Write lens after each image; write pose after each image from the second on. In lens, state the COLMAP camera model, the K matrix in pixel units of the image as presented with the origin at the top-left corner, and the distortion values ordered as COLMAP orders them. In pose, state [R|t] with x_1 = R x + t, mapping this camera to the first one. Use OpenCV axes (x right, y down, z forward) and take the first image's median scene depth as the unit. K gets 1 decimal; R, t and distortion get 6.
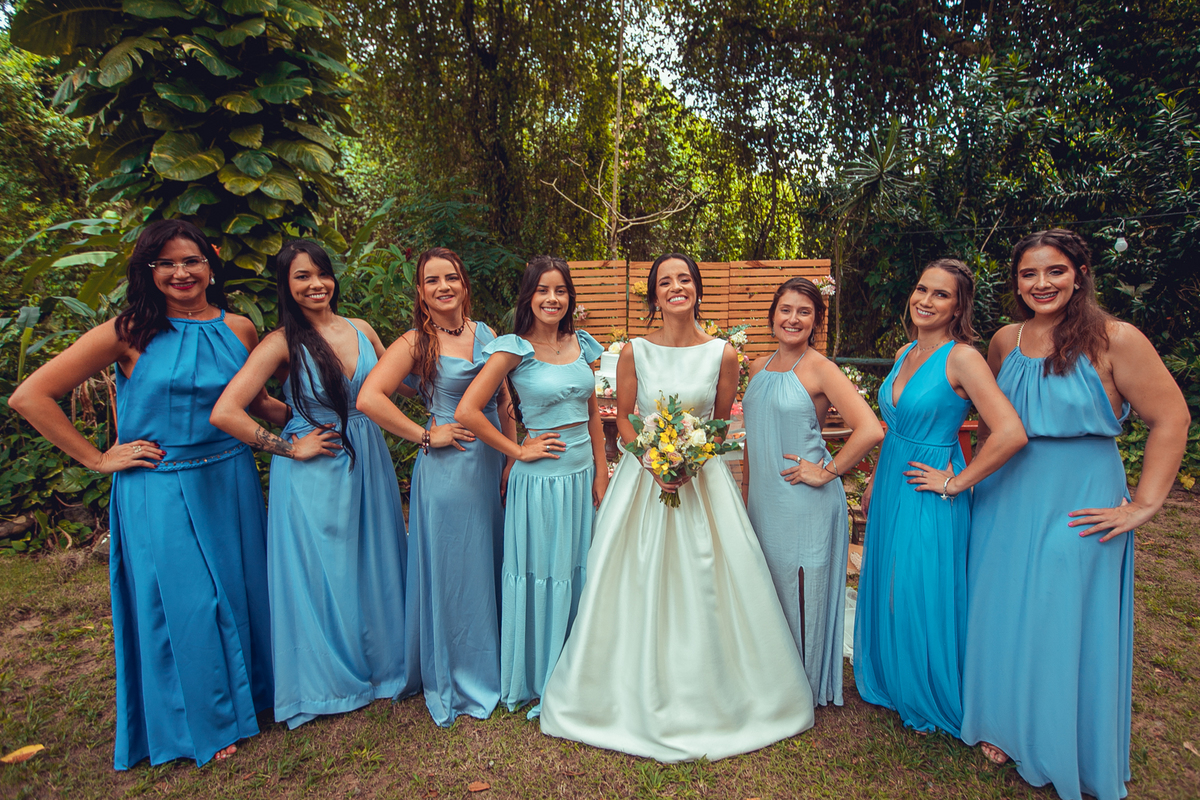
lens RADIAL K [[599.6, 0, 608.4], [0, 599.6, 383.7], [0, 0, 1]] dist [-0.015695, 0.009078]
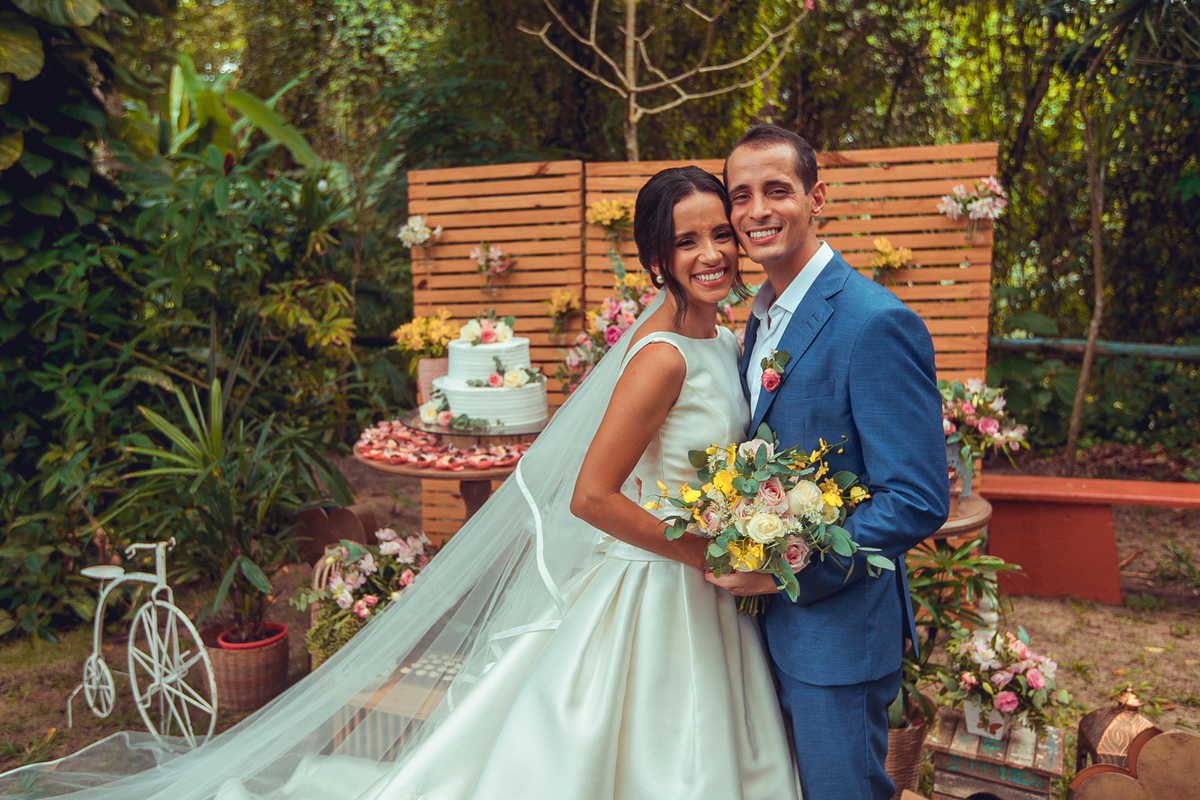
lens RADIAL K [[948.7, 0, 569.3], [0, 948.7, 372.8], [0, 0, 1]] dist [0.000798, 0.032156]
pose [[0.969188, 0.022373, -0.245305, 0.163223], [-0.021655, 0.999750, 0.005622, -0.017158], [0.245370, -0.000137, 0.969430, 0.136250]]
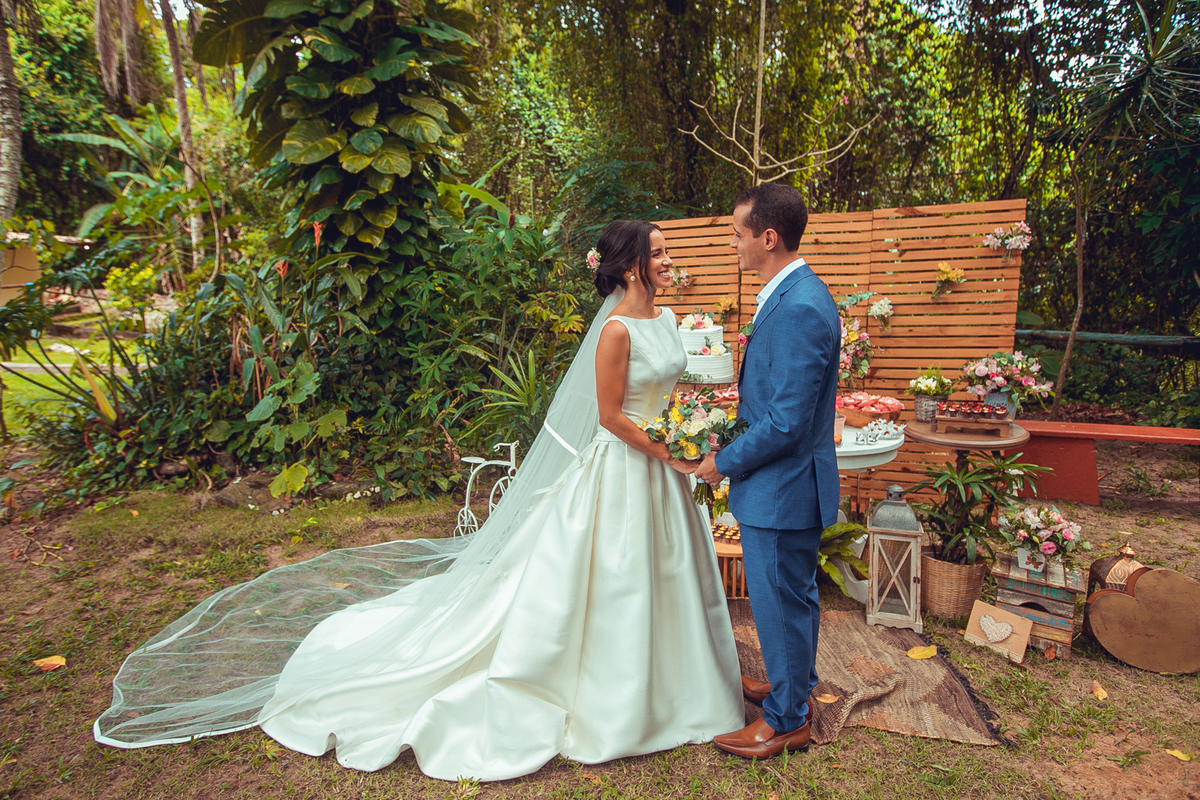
lens RADIAL K [[634.7, 0, 579.7], [0, 634.7, 369.1], [0, 0, 1]] dist [-0.027435, 0.015752]
pose [[0.926980, 0.036824, -0.373300, 0.114980], [-0.026882, 0.999133, 0.031803, -0.009557], [0.374147, -0.019446, 0.927165, 0.067683]]
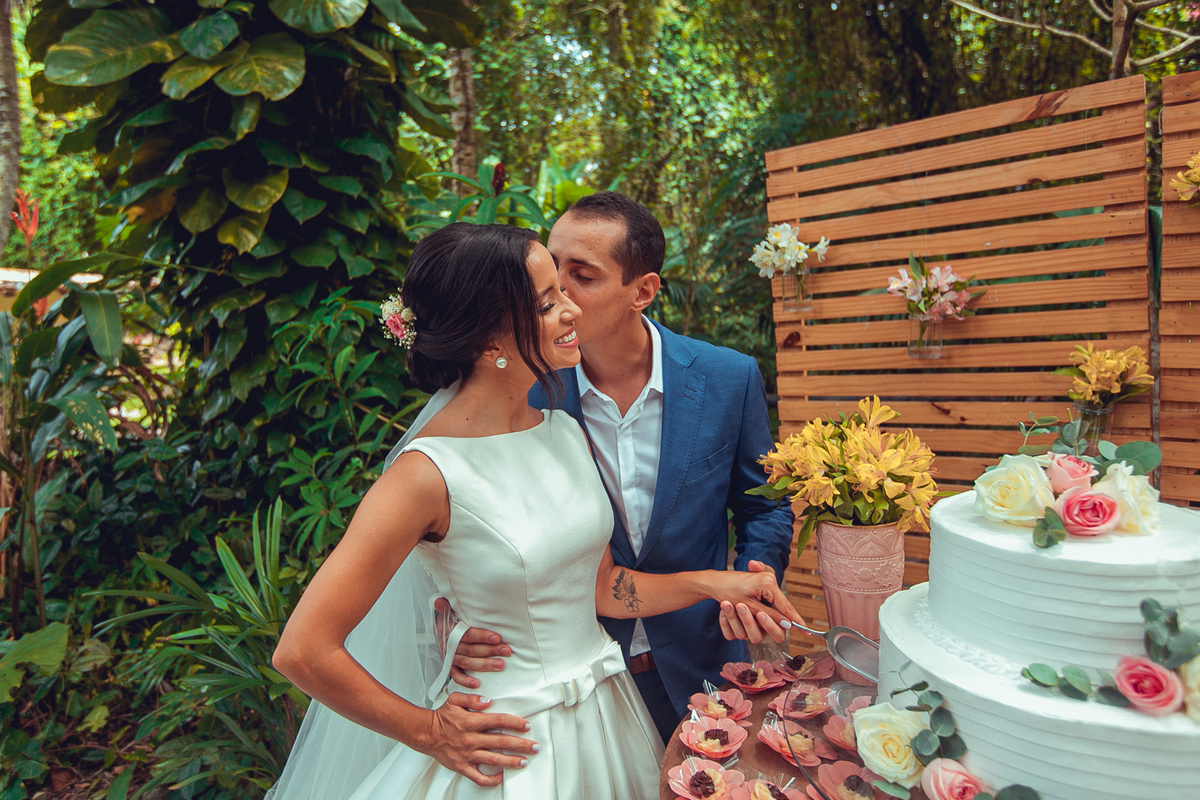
lens RADIAL K [[801.4, 0, 533.2], [0, 801.4, 360.4], [0, 0, 1]] dist [-0.025674, 0.033341]
pose [[0.788209, -0.003827, -0.615396, 0.023504], [-0.030405, 0.998517, -0.045152, -0.045533], [0.614656, 0.054300, 0.786924, 0.419585]]
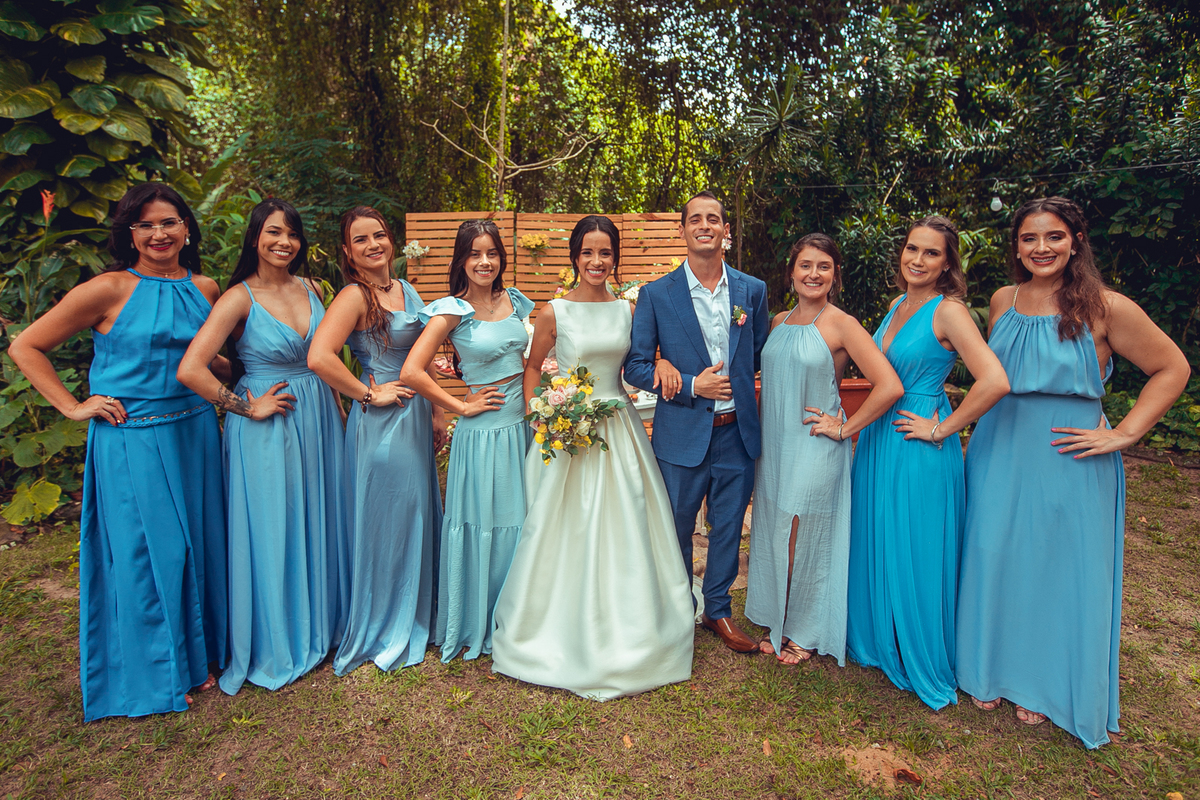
lens RADIAL K [[679.1, 0, 562.0], [0, 679.1, 337.9], [0, 0, 1]] dist [-0.017703, 0.008946]
pose [[0.995697, -0.006253, 0.092452, 0.004103], [0.007128, 0.999933, -0.009133, 0.001465], [-0.092389, 0.009753, 0.995675, -0.043087]]
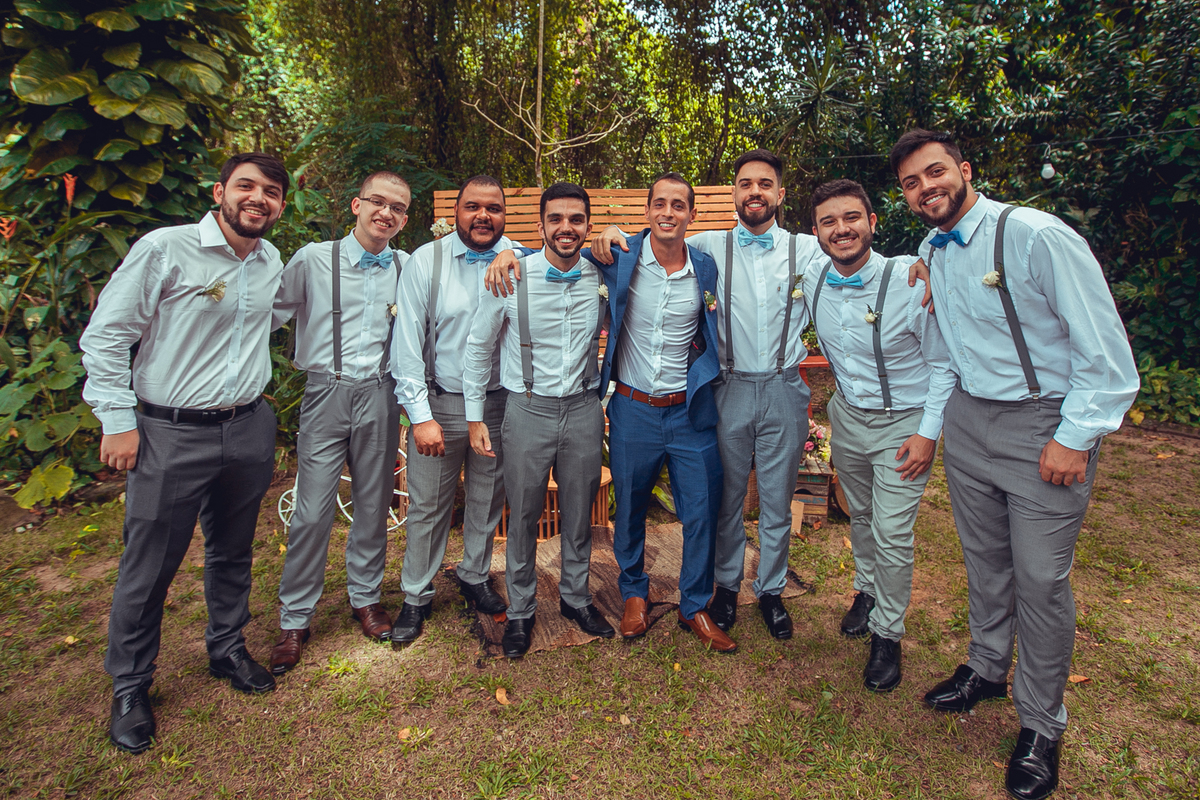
lens RADIAL K [[637.5, 0, 585.3], [0, 637.5, 299.2], [0, 0, 1]] dist [-0.016748, 0.002128]
pose [[0.999533, -0.009646, 0.028991, 0.048081], [0.010288, 0.999703, -0.022080, -0.007681], [-0.028769, 0.022368, 0.999336, 0.011711]]
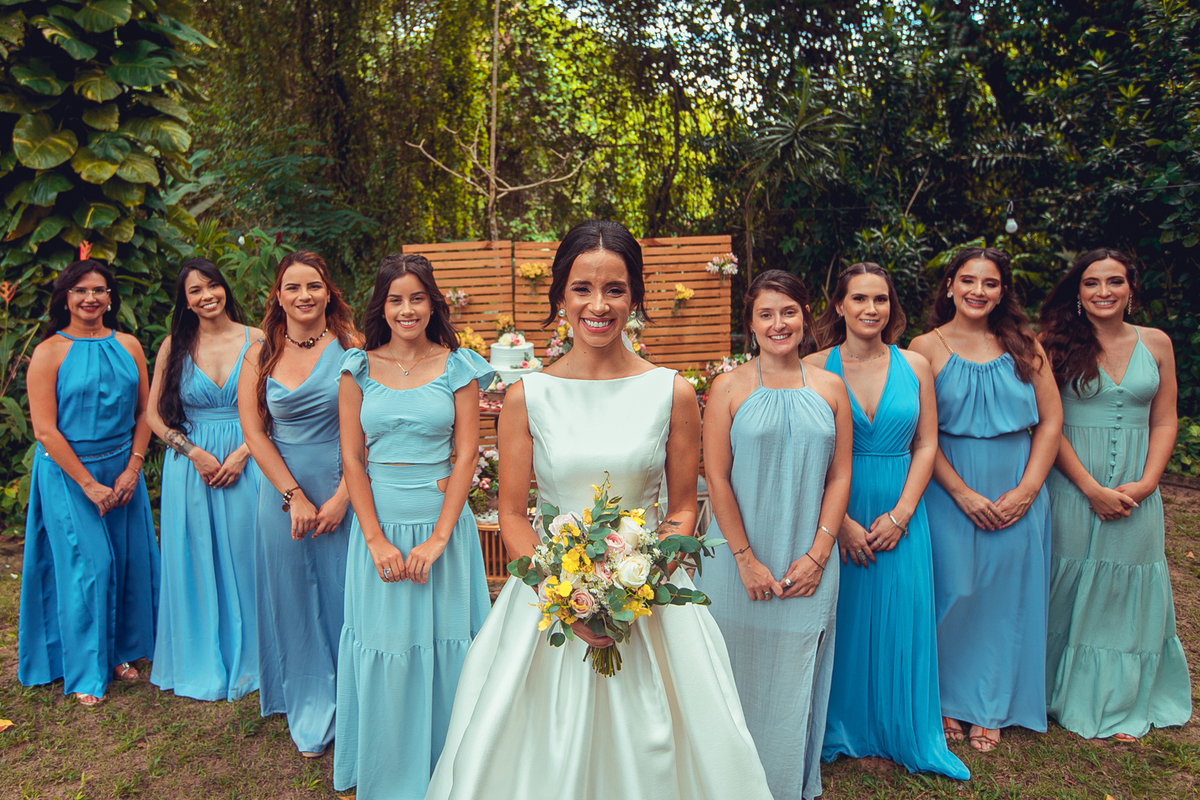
lens RADIAL K [[801.4, 0, 497.1], [0, 801.4, 327.7], [0, 0, 1]] dist [-0.025674, 0.033341]
pose [[0.999222, -0.022267, 0.032548, -0.025119], [0.023872, 0.998474, -0.049795, -0.008173], [-0.031390, 0.050533, 0.998229, -0.158191]]
